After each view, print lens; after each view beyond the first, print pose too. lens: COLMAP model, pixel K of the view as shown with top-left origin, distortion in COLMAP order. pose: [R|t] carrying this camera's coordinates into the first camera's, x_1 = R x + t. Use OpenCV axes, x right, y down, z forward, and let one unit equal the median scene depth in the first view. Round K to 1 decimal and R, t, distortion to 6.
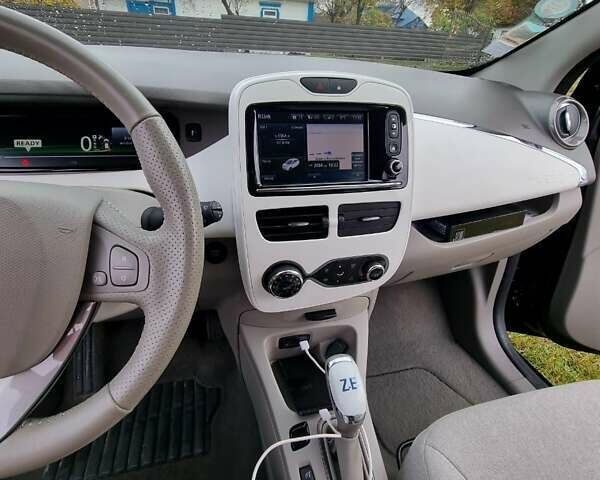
lens RADIAL K [[325.0, 0, 294.6], [0, 325.0, 242.7], [0, 0, 1]] dist [-0.002484, -0.000231]
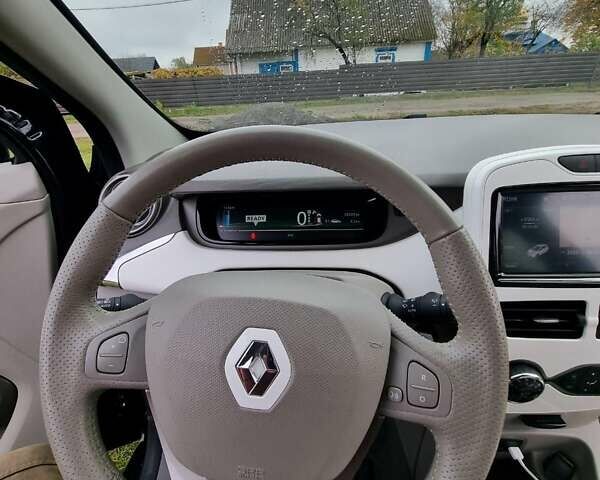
lens RADIAL K [[325.0, 0, 294.6], [0, 325.0, 242.7], [0, 0, 1]] dist [-0.002484, -0.000231]
pose [[0.950497, 0.039606, -0.308199, -0.331766], [-0.072239, 0.992833, -0.095202, -0.120644], [0.302220, 0.112754, 0.946546, -0.023391]]
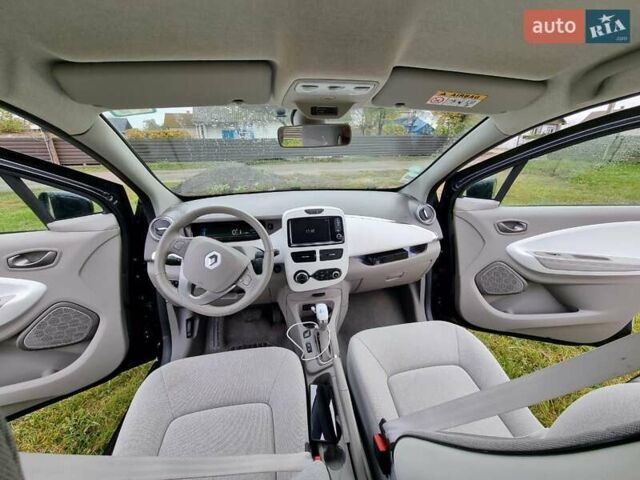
lens RADIAL K [[258.9, 0, 318.0], [0, 258.9, 246.1], [0, 0, 1]] dist [0.010621, 0.000004]
pose [[0.995509, -0.034805, -0.088036, 0.308741], [0.017773, 0.982140, -0.187309, 0.265875], [0.092983, 0.184903, 0.978348, -1.188912]]
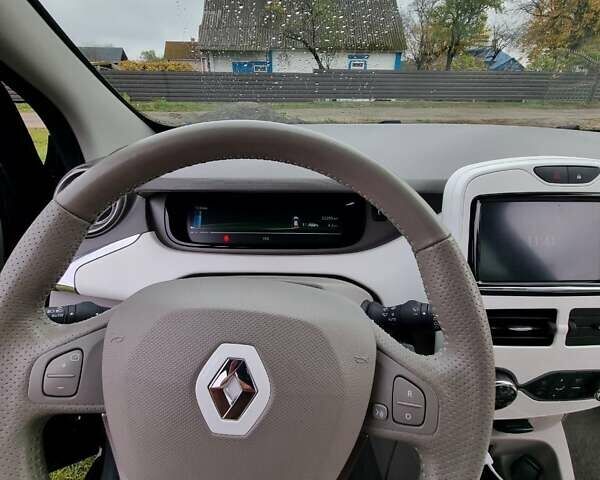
lens RADIAL K [[325.0, 0, 294.6], [0, 325.0, 242.7], [0, 0, 1]] dist [-0.002484, -0.000231]
pose [[0.973524, 0.055363, -0.221778, -0.360224], [-0.080660, 0.991017, -0.106675, -0.130840], [0.213879, 0.121739, 0.969245, 0.012281]]
